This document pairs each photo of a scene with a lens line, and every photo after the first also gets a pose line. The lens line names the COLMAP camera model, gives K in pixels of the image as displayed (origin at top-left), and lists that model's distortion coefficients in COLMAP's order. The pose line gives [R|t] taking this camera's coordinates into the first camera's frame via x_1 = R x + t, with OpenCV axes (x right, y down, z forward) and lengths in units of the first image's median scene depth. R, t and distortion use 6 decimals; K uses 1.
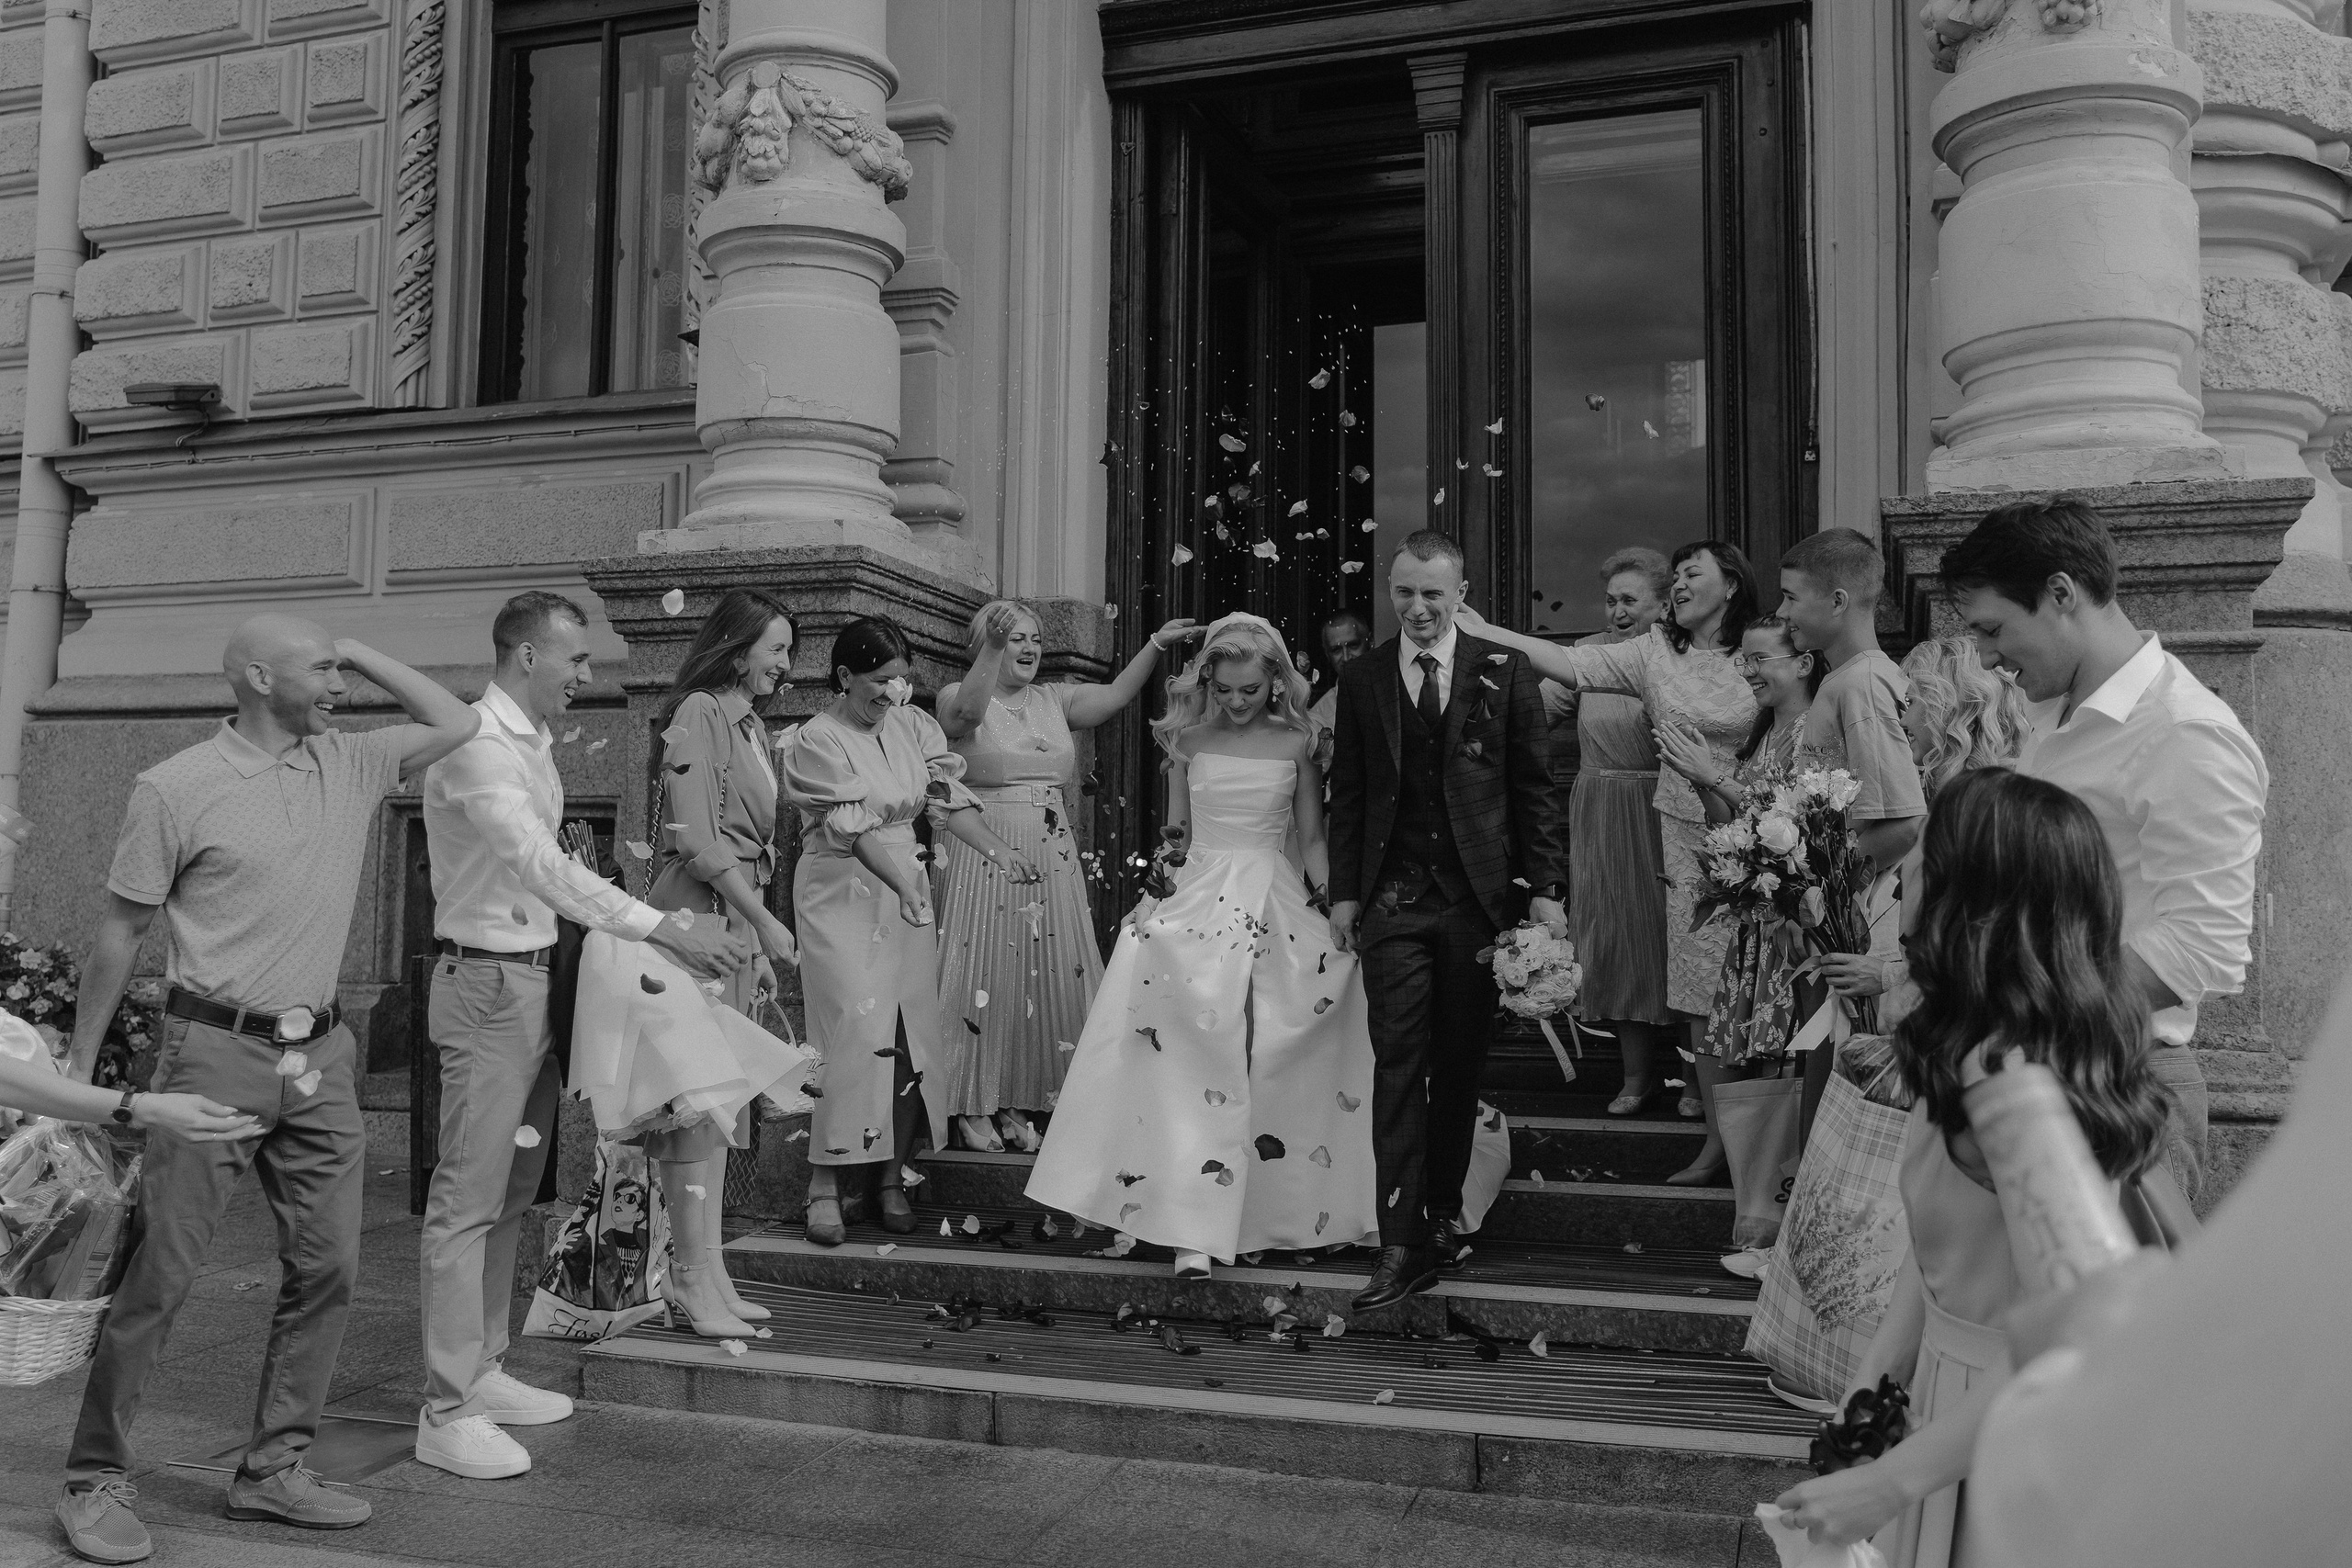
lens RADIAL K [[2123.7, 0, 1145.5], [0, 2123.7, 751.2], [0, 0, 1]] dist [-0.004304, 0.000108]
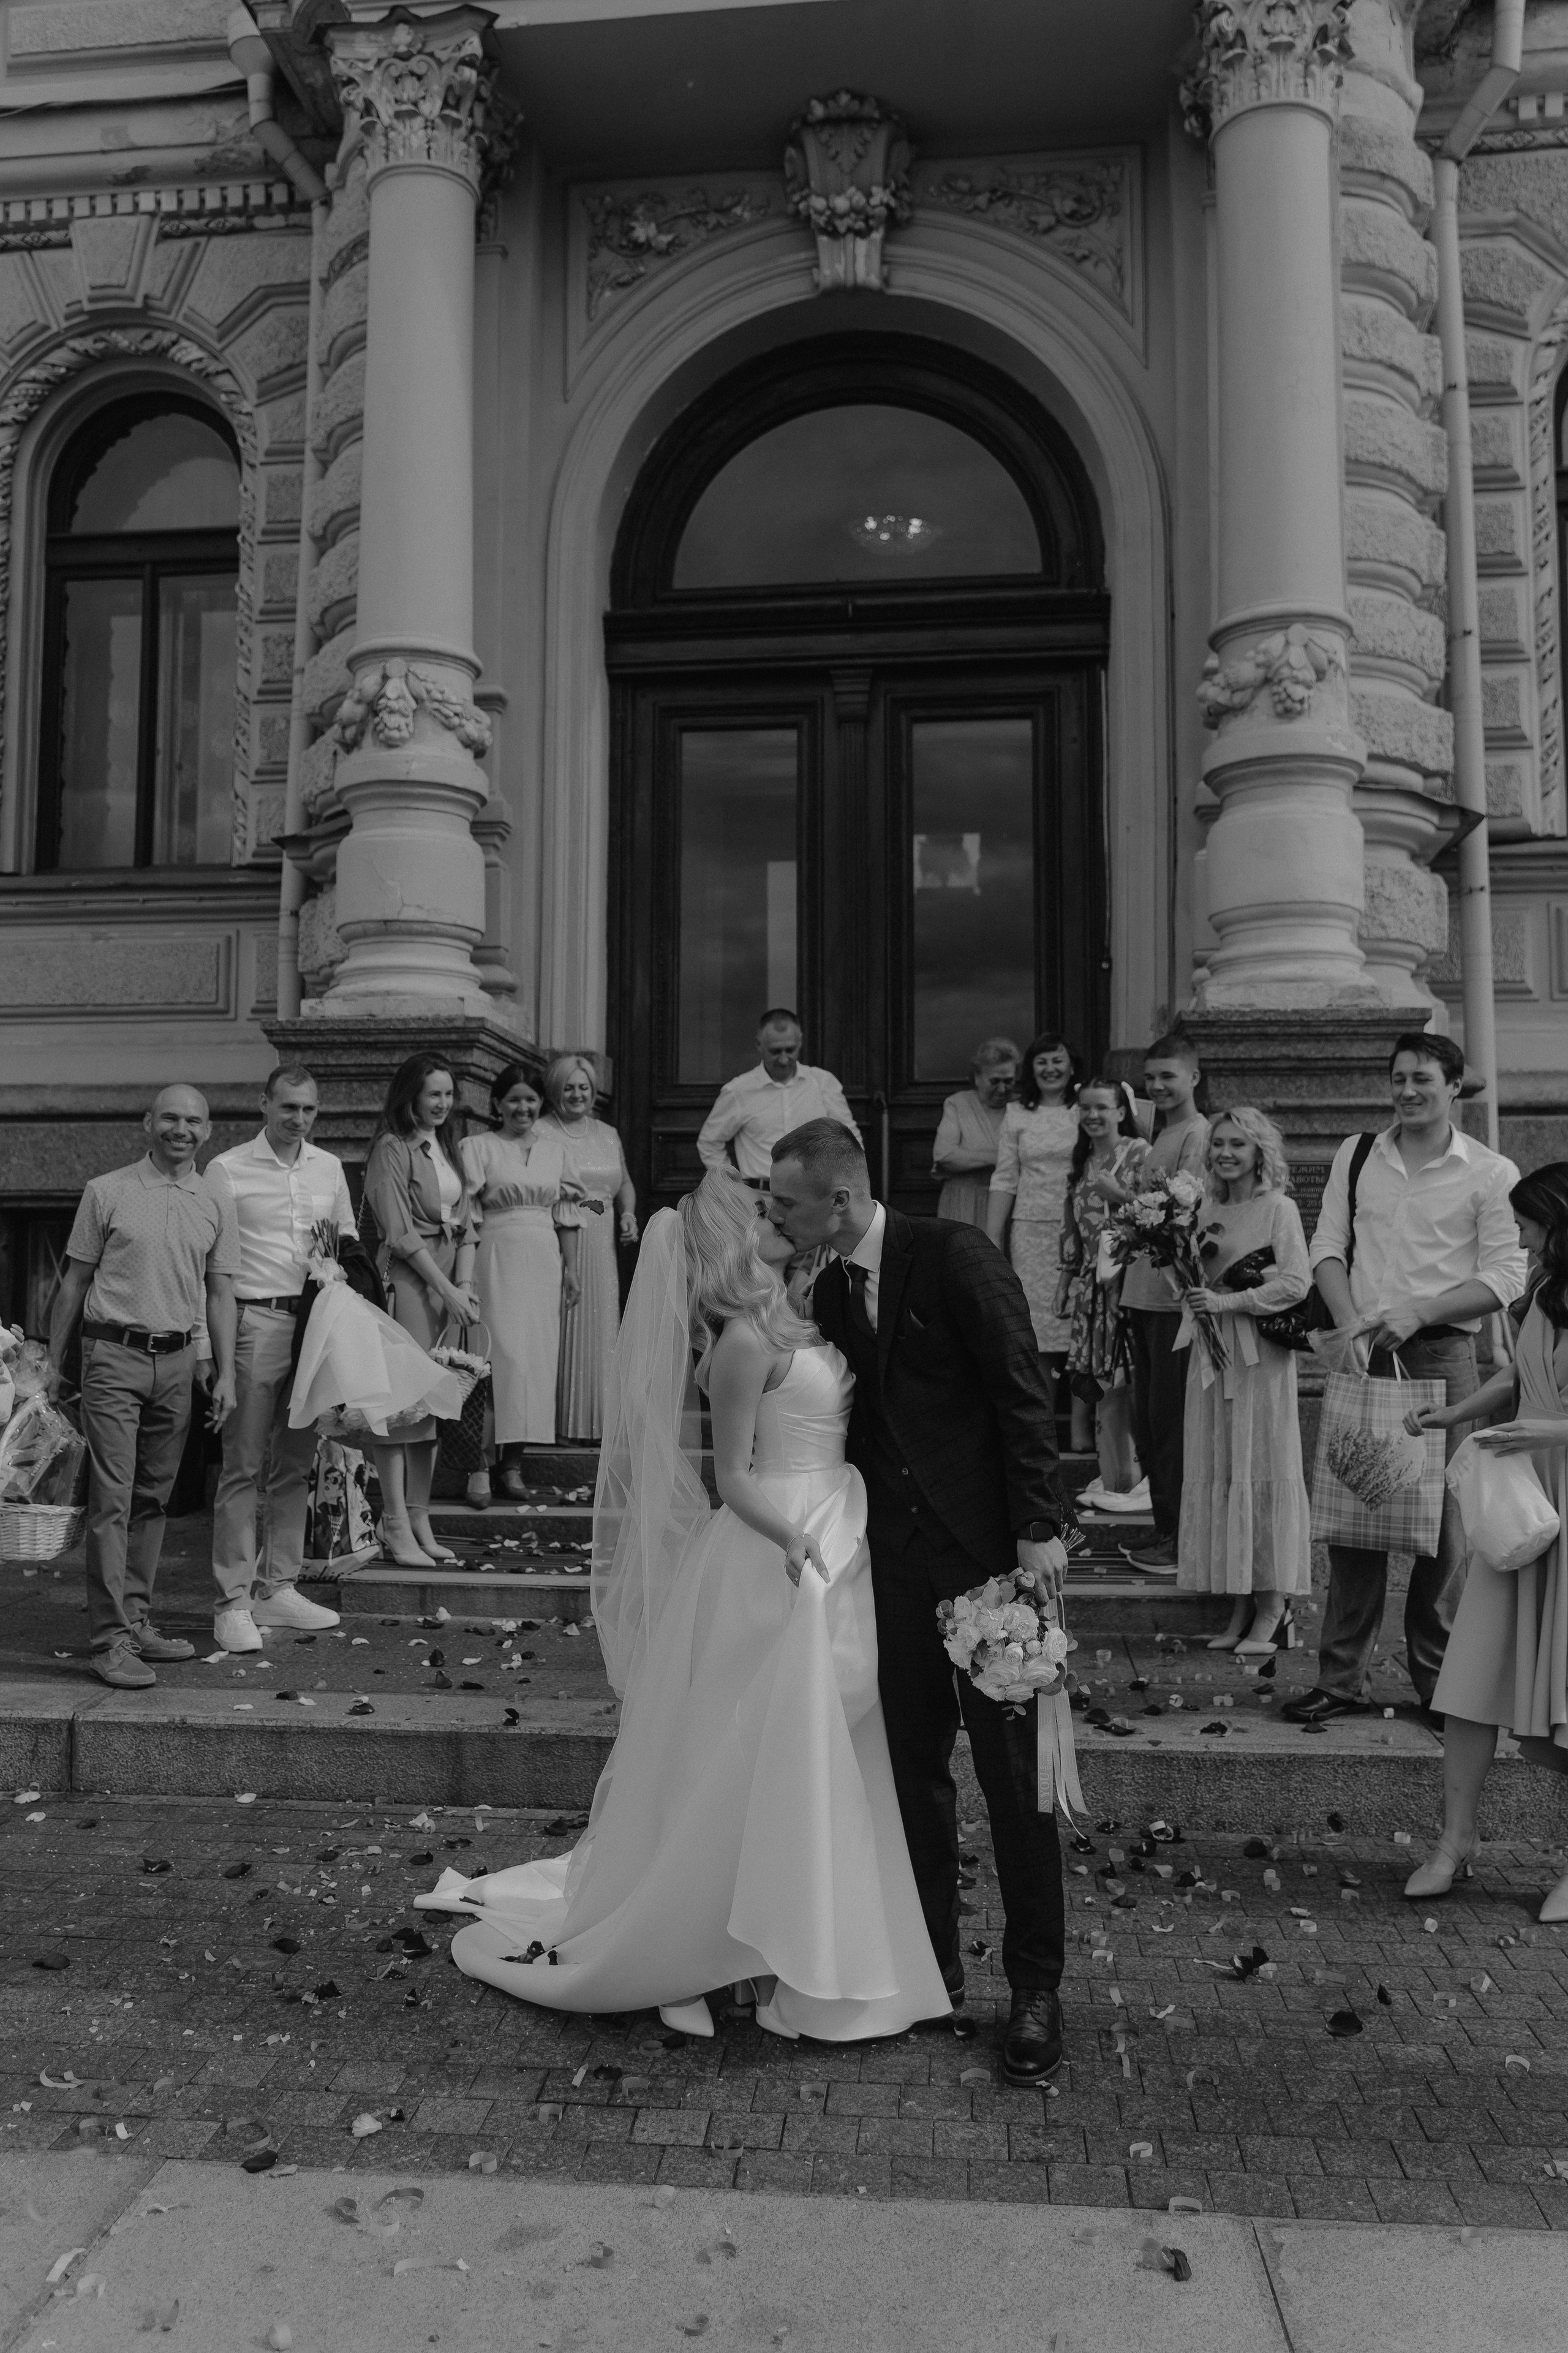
lens RADIAL K [[1923.1, 0, 780.7], [0, 1923.1, 1168.9], [0, 0, 1]] dist [-0.013594, 0.006434]
pose [[0.977348, 0.005995, 0.211555, -0.197351], [-0.008858, 0.999882, 0.012588, -0.013143], [-0.211455, -0.014177, 0.977285, -0.270352]]
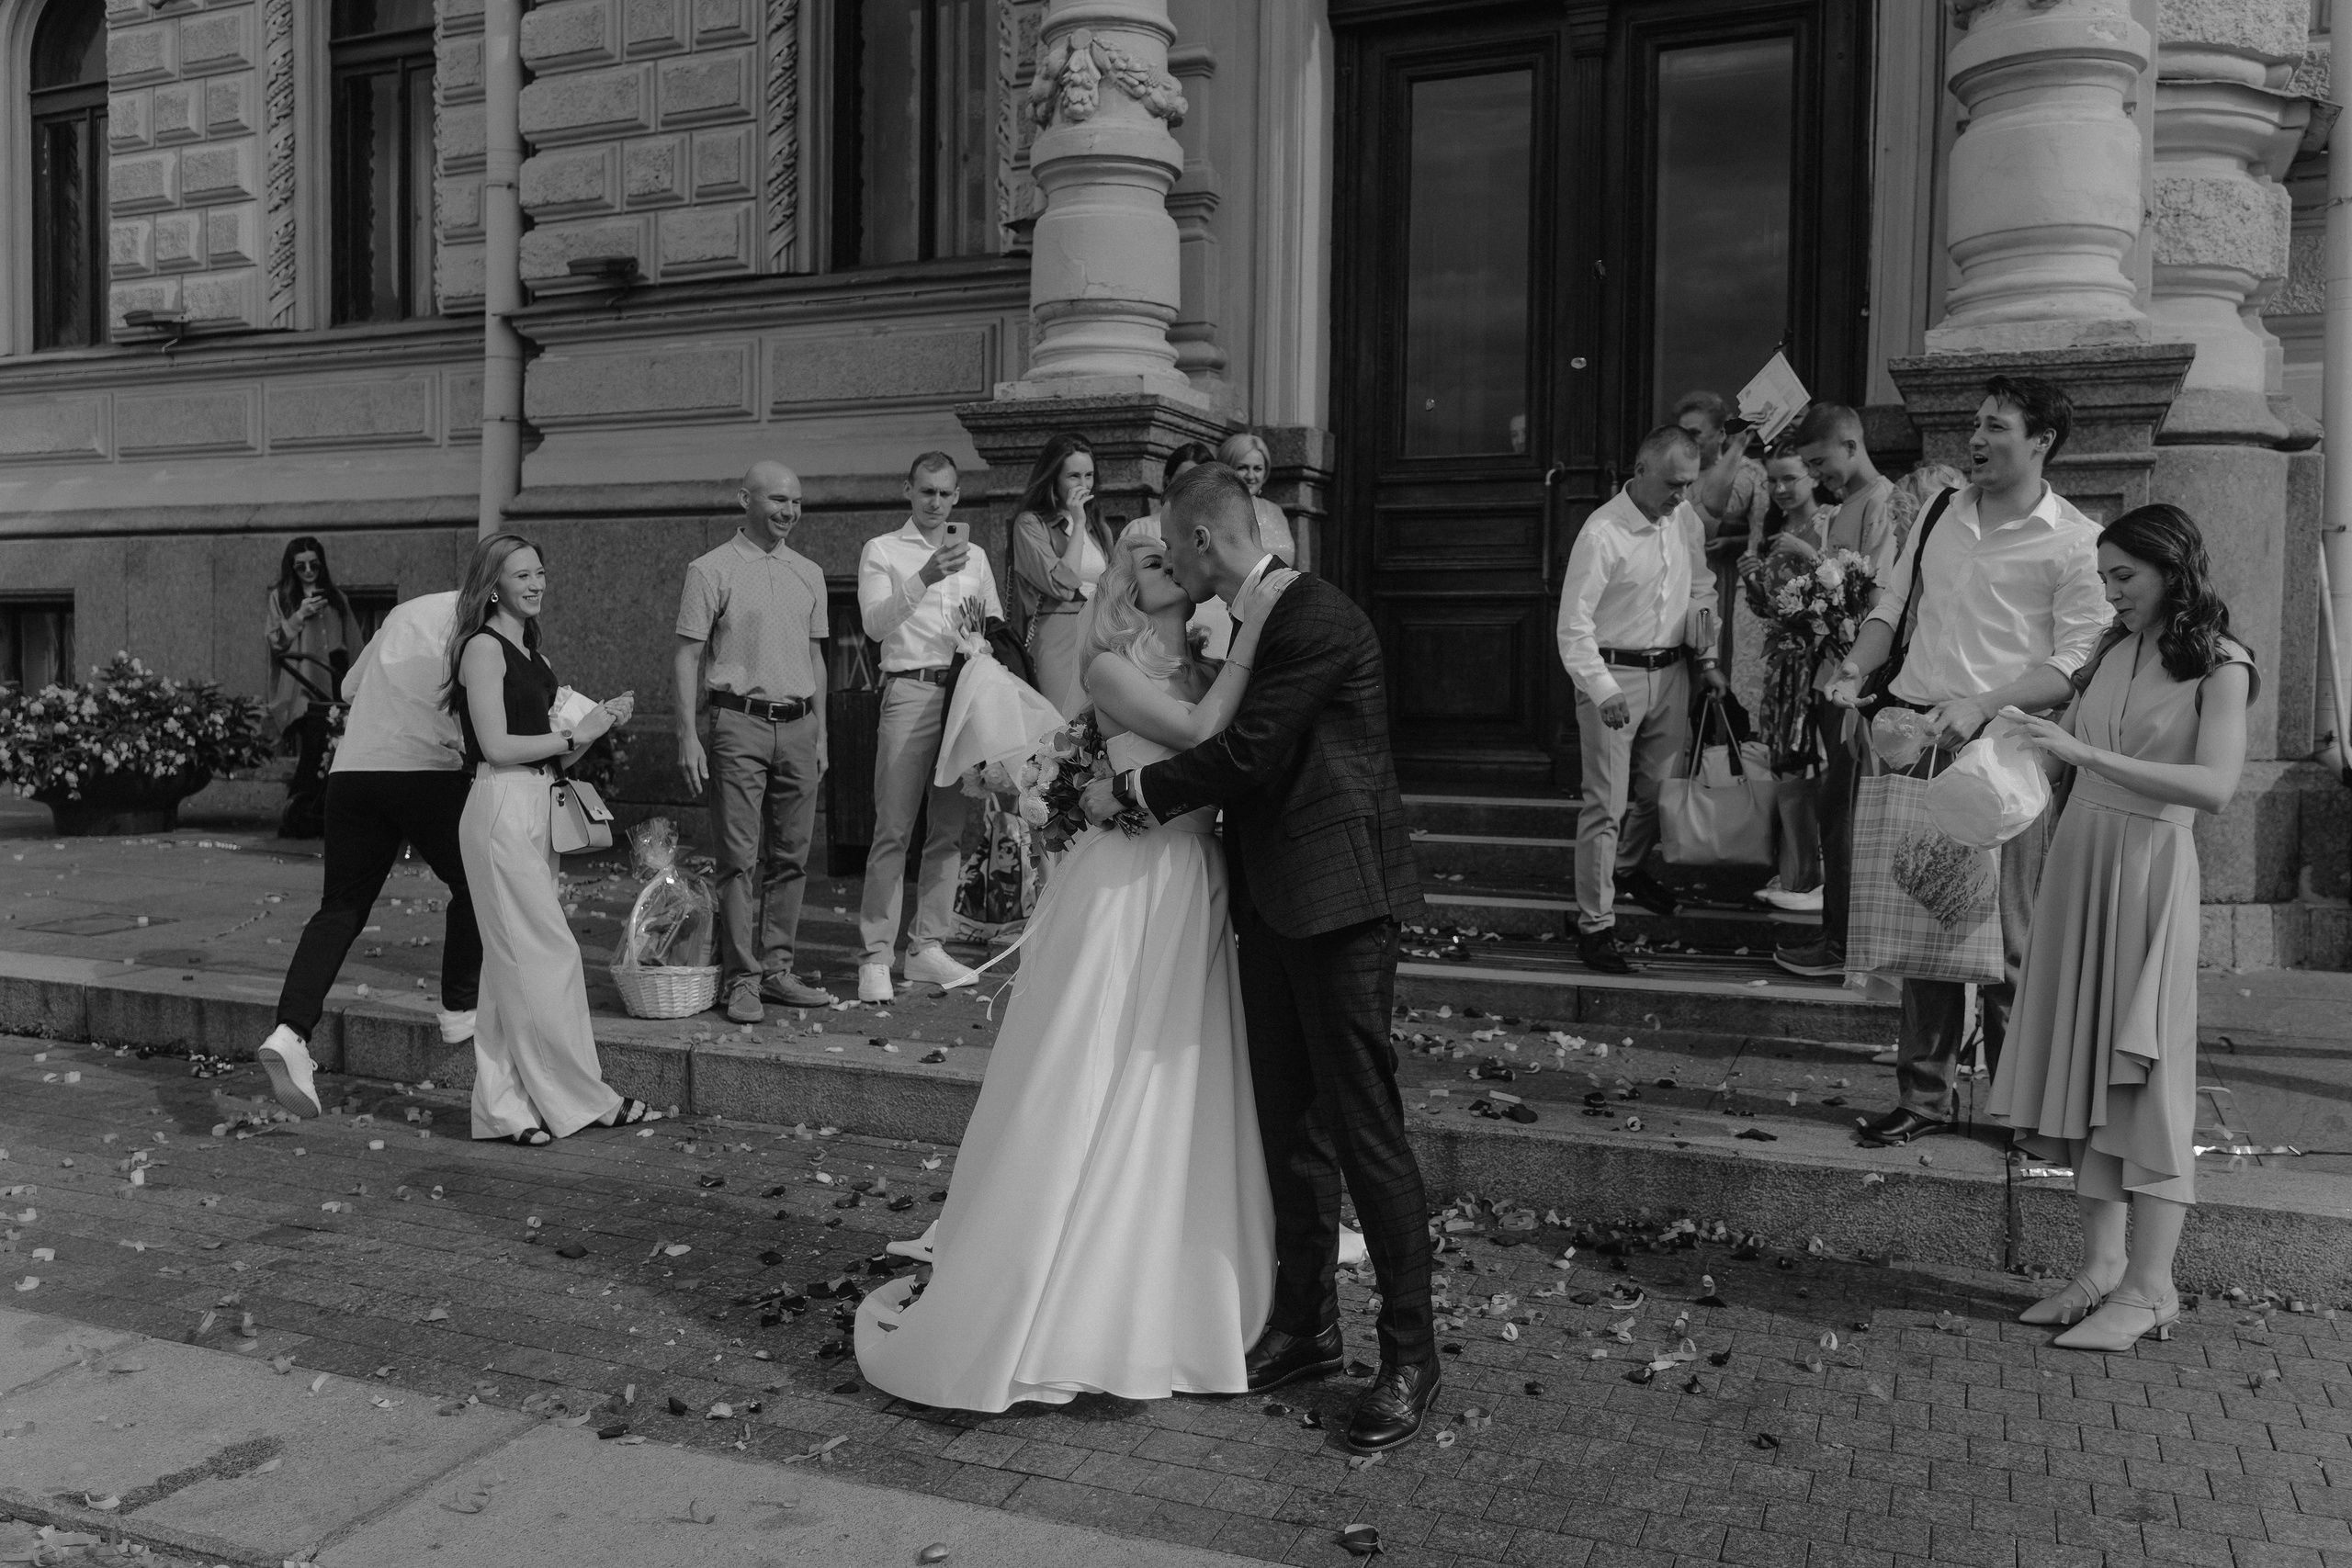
lens RADIAL K [[1945.8, 0, 1175.0], [0, 1945.8, 780.0], [0, 0, 1]] dist [-0.012500, 0.003577]
pose [[0.996434, 0.004219, -0.084273, -0.012857], [0.006443, 0.992029, 0.125844, -0.005464], [0.084133, -0.125938, 0.988464, -0.279730]]
